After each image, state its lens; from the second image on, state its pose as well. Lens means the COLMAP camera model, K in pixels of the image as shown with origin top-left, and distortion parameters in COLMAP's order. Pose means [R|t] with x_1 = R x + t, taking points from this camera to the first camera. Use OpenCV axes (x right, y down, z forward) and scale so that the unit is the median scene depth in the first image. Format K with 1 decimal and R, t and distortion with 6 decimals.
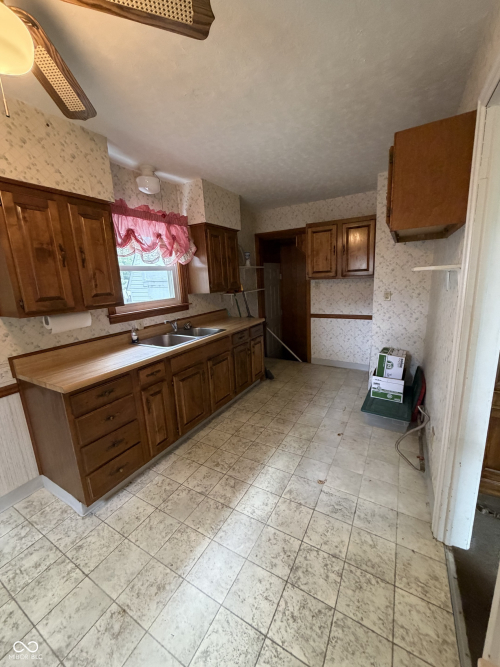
lens RADIAL K [[265.5, 0, 248.6], [0, 265.5, 332.3], [0, 0, 1]] dist [-0.002504, 0.000614]
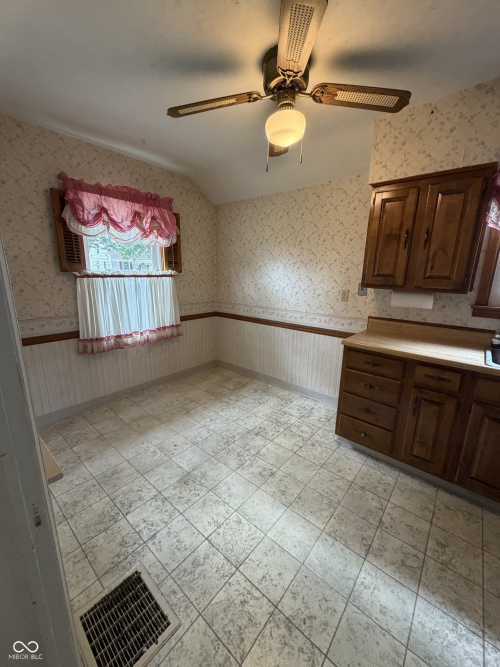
lens RADIAL K [[265.5, 0, 251.2], [0, 265.5, 332.6], [0, 0, 1]] dist [-0.002504, 0.000614]
pose [[-0.178360, 0.272729, -0.945414, 0.509922], [-0.212568, 0.927451, 0.307650, -0.112793], [0.960730, 0.255838, -0.107447, 0.533693]]
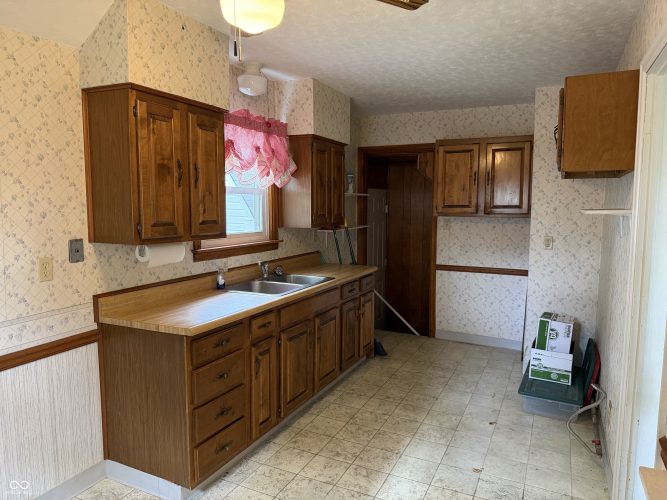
lens RADIAL K [[468.0, 0, 334.2], [0, 468.0, 251.0], [0, 0, 1]] dist [0.046146, -0.059778]
pose [[0.995774, 0.045464, 0.079796, -0.291812], [-0.036597, 0.993339, -0.109263, 0.085344], [-0.084232, 0.105881, 0.990805, -0.422541]]
